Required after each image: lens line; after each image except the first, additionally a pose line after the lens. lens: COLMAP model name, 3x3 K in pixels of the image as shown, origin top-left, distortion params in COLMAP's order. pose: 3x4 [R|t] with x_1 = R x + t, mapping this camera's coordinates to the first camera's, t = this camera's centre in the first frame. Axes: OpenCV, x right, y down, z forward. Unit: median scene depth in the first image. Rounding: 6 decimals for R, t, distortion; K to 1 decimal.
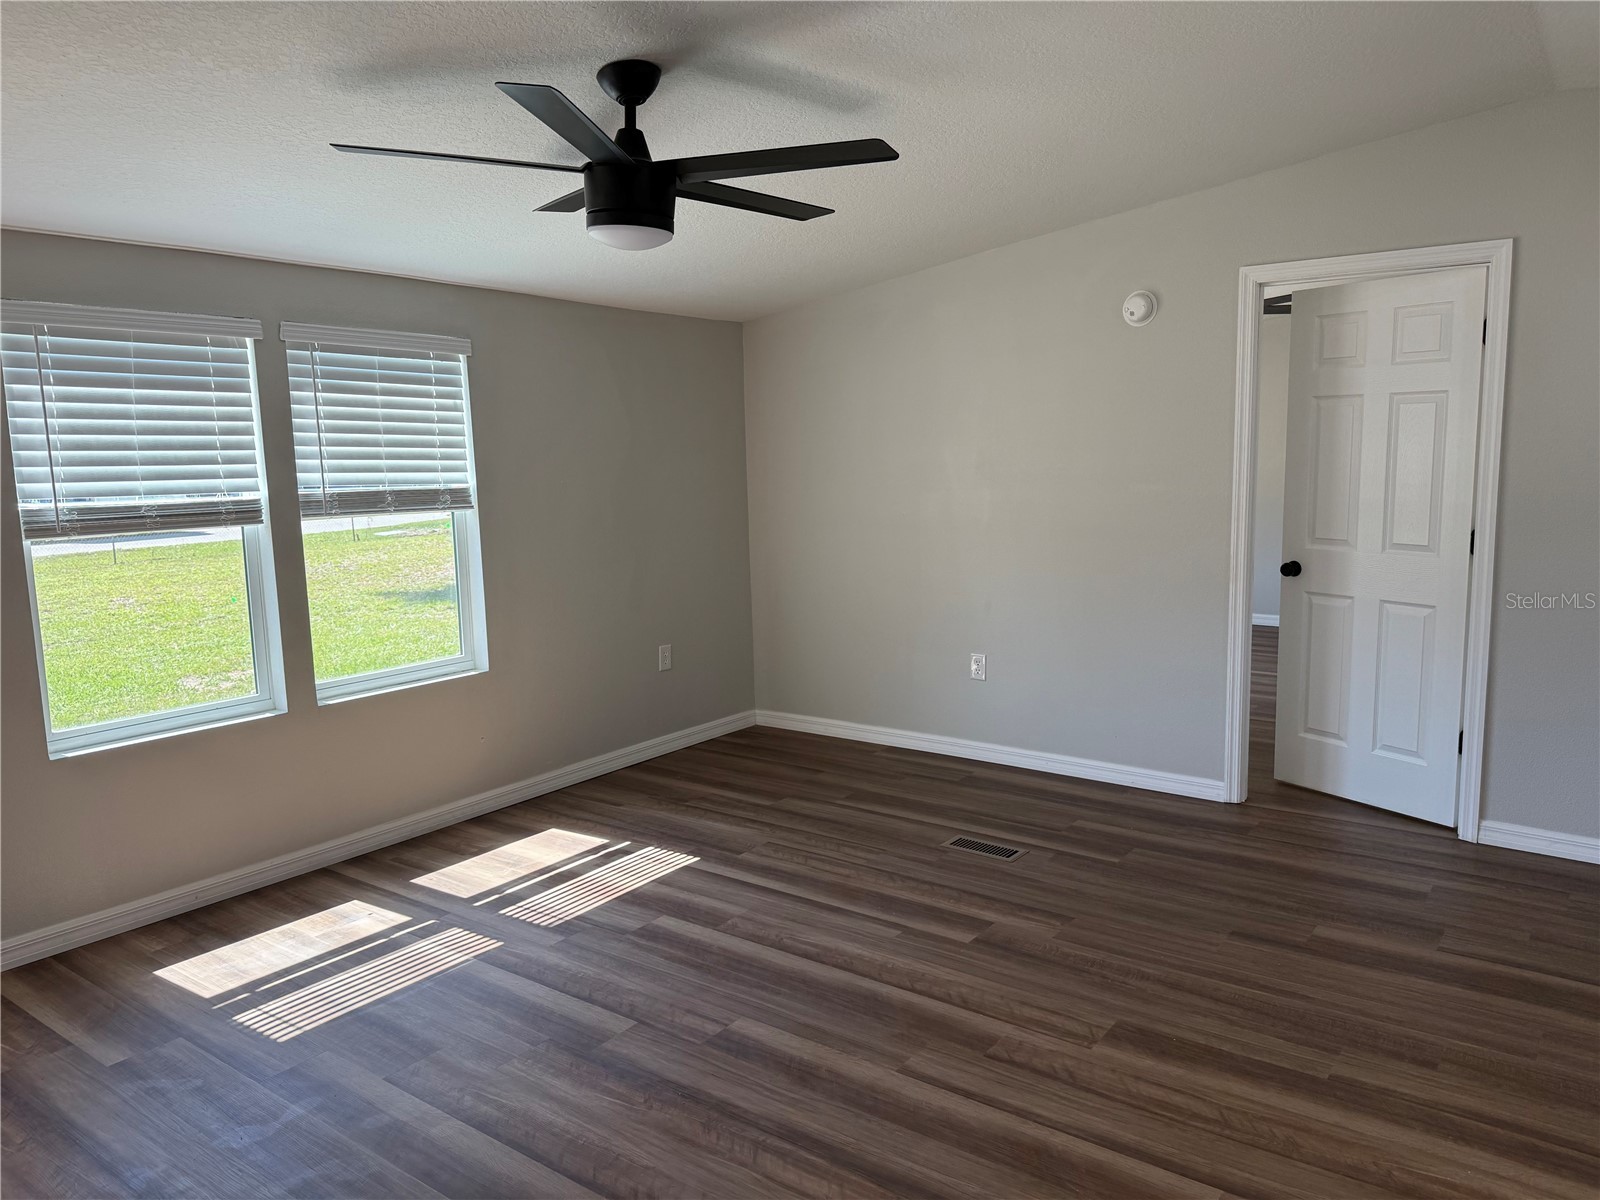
lens RADIAL K [[1136.3, 0, 795.6], [0, 1136.3, 593.0], [0, 0, 1]] dist [0.119041, -0.141214]
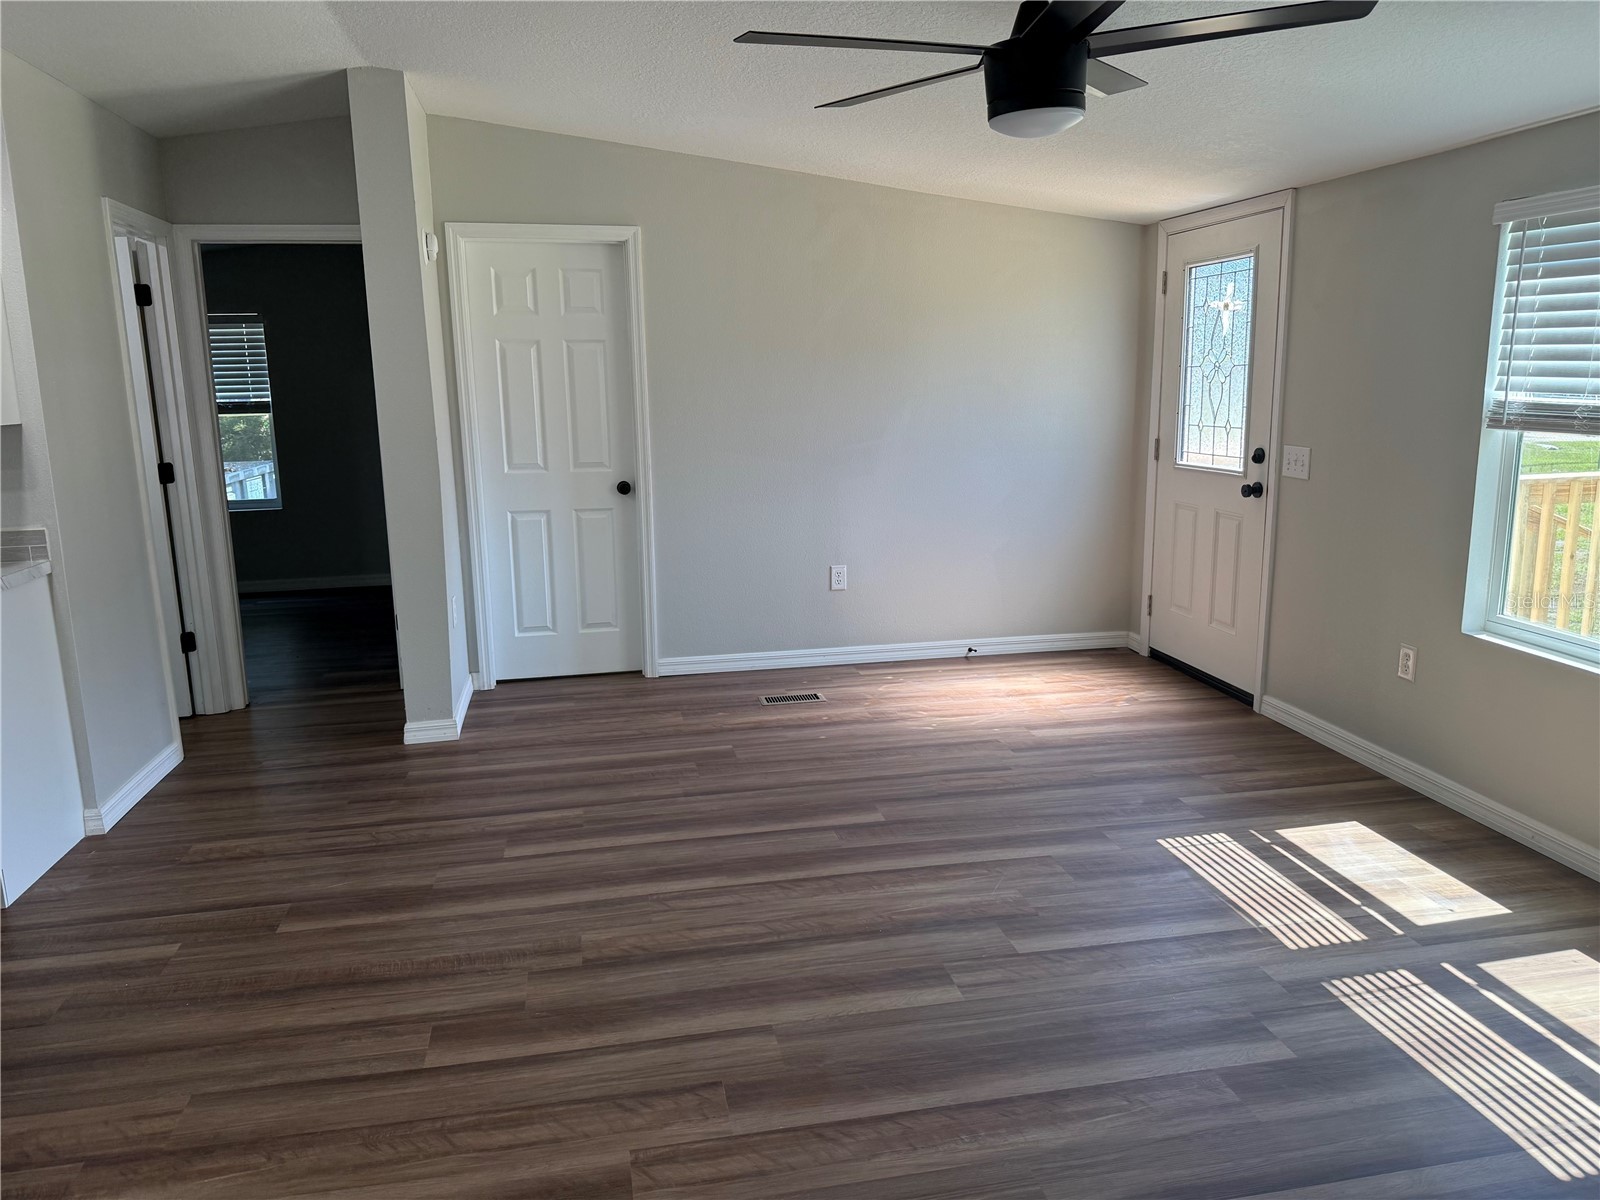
lens RADIAL K [[1123.1, 0, 799.6], [0, 1123.1, 609.3], [0, 0, 1]] dist [0.068787, -0.091638]
pose [[-0.669221, 0.178732, -0.721248, 0.620949], [-0.067842, 0.951890, 0.298835, -0.177342], [0.739960, 0.248918, -0.624899, 1.373839]]
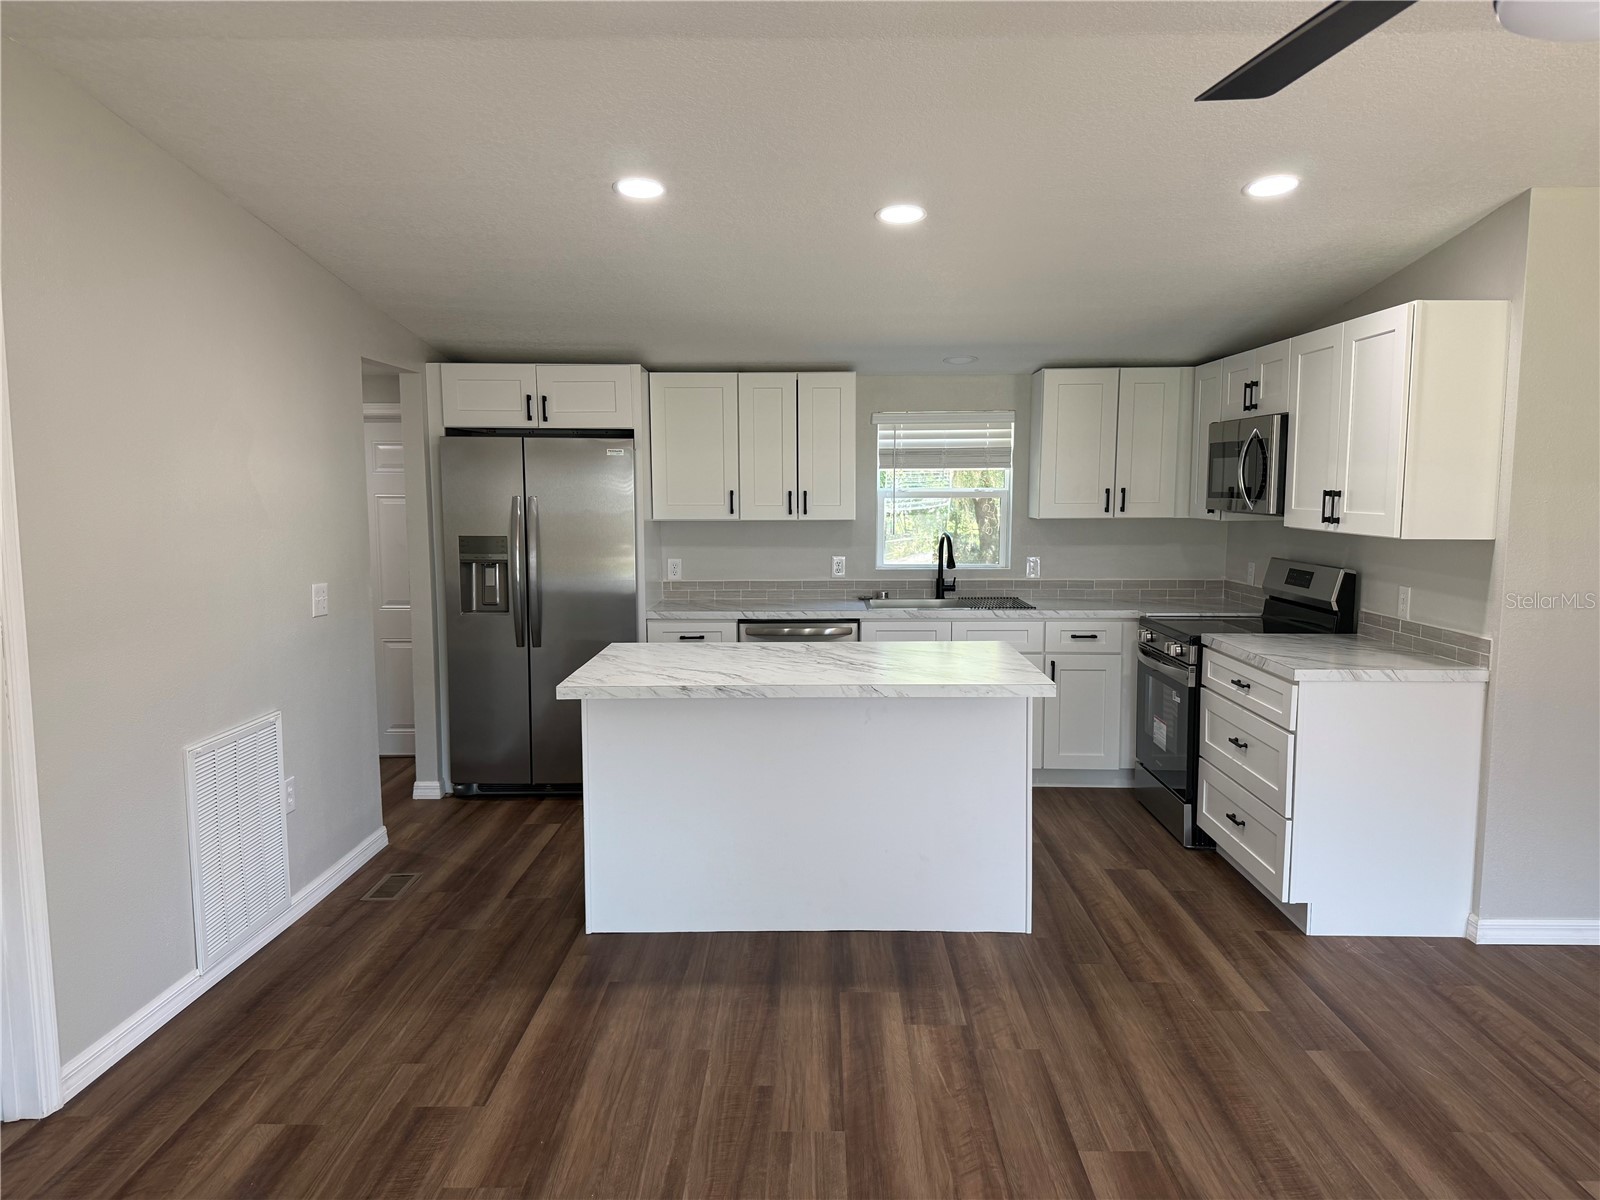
lens RADIAL K [[1121.5, 0, 800.0], [0, 1121.5, 600.0], [0, 0, 1]] dist [0.119575, -0.128489]
pose [[-0.589652, -0.062073, 0.805268, -0.265812], [0.117630, 0.979811, 0.161661, -0.183186], [-0.799045, 0.190047, -0.570446, 1.339611]]
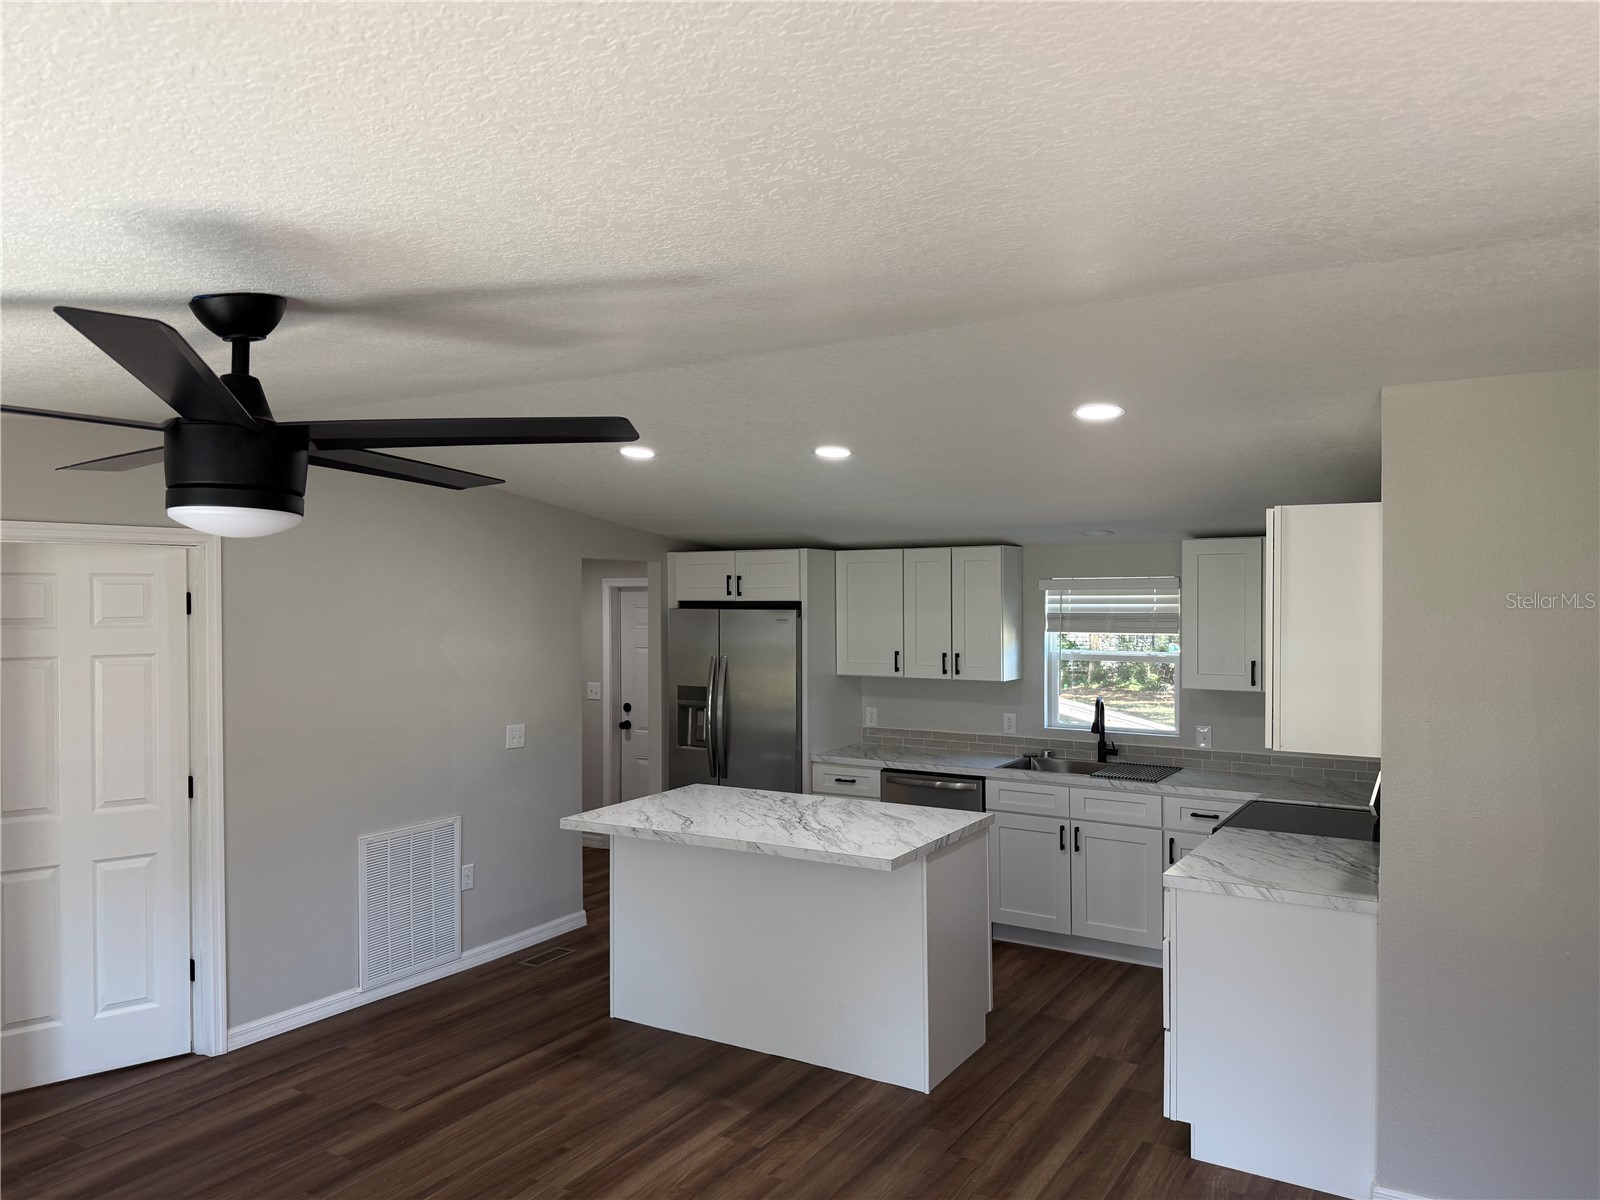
lens RADIAL K [[1136.3, 0, 795.6], [0, 1136.3, 593.0], [0, 0, 1]] dist [0.119041, -0.141214]
pose [[-0.090943, 0.018344, 0.995687, -0.805702], [0.136528, 0.990619, -0.005781, -0.195599], [-0.986453, 0.135414, -0.092595, 0.684395]]
